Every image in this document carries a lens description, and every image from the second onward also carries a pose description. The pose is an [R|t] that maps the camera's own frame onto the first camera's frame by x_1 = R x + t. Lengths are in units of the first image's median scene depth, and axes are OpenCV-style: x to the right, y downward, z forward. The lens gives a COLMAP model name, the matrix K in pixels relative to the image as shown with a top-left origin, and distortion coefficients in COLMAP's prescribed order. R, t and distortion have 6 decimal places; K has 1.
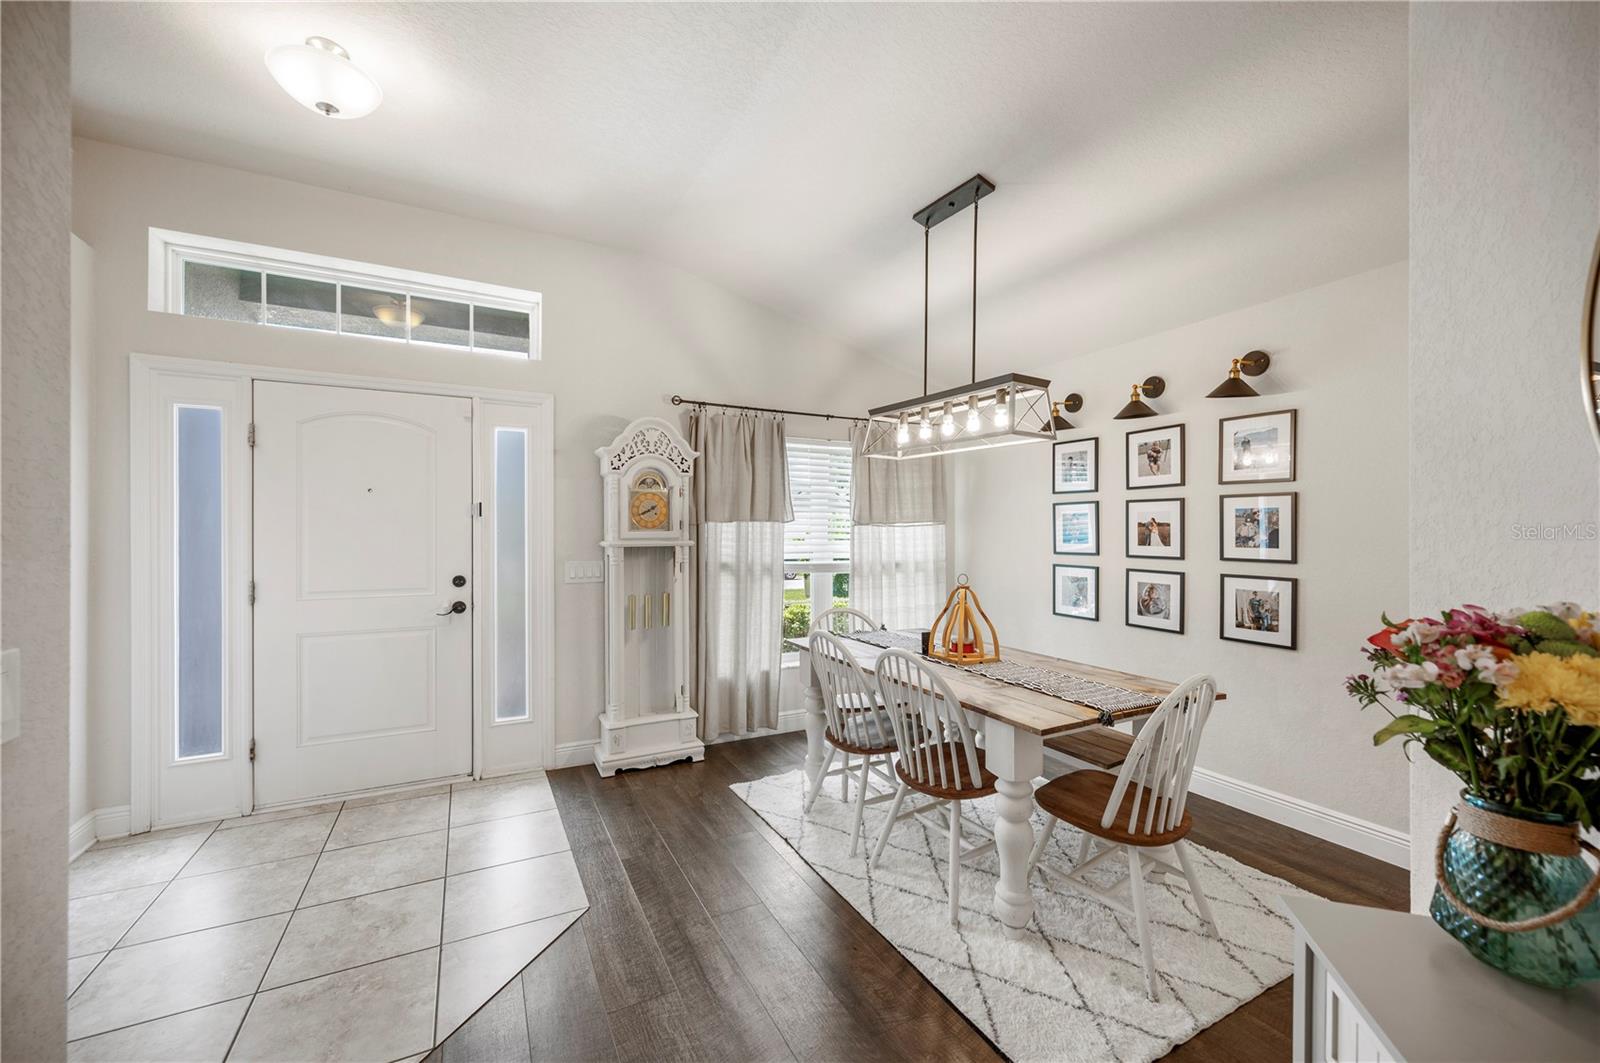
lens RADIAL K [[637.1, 0, 803.6], [0, 637.1, 524.1], [0, 0, 1]] dist [-0.001540, -0.000313]
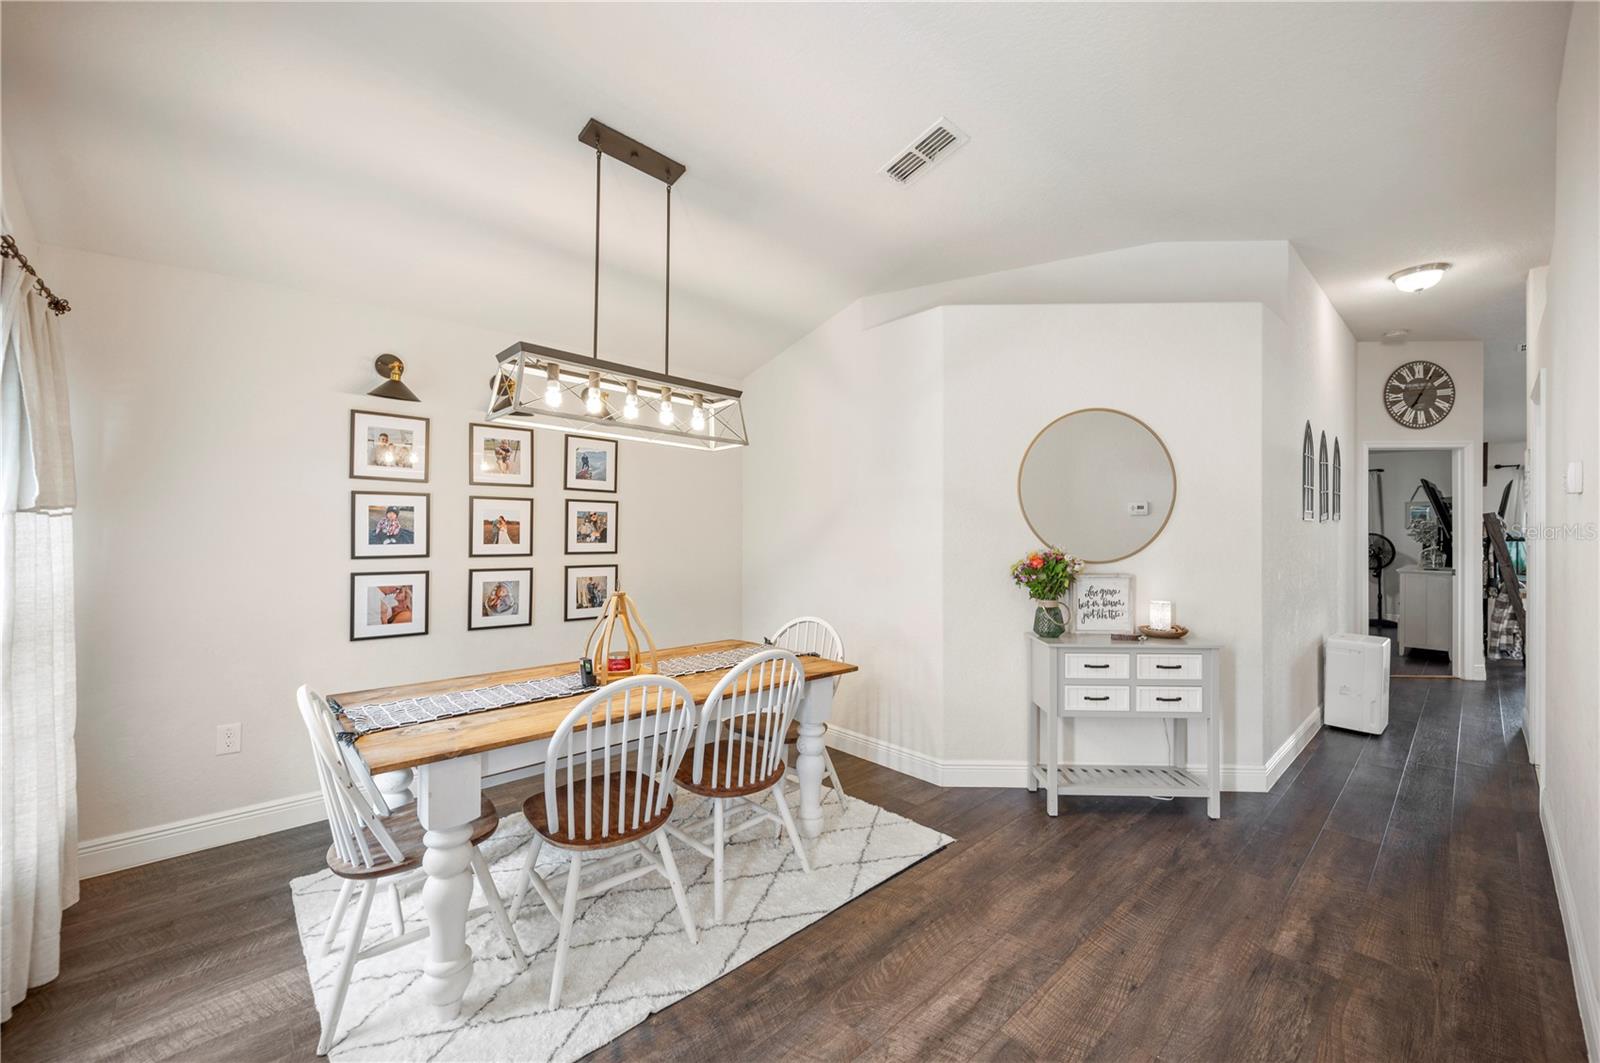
lens RADIAL K [[637.1, 0, 803.6], [0, 637.1, 524.1], [0, 0, 1]] dist [-0.001540, -0.000313]
pose [[-0.266677, 0.008471, 0.963749, -0.548207], [-0.015295, 0.999798, -0.013020, 0.009035], [-0.963665, -0.018213, -0.266493, 0.824807]]
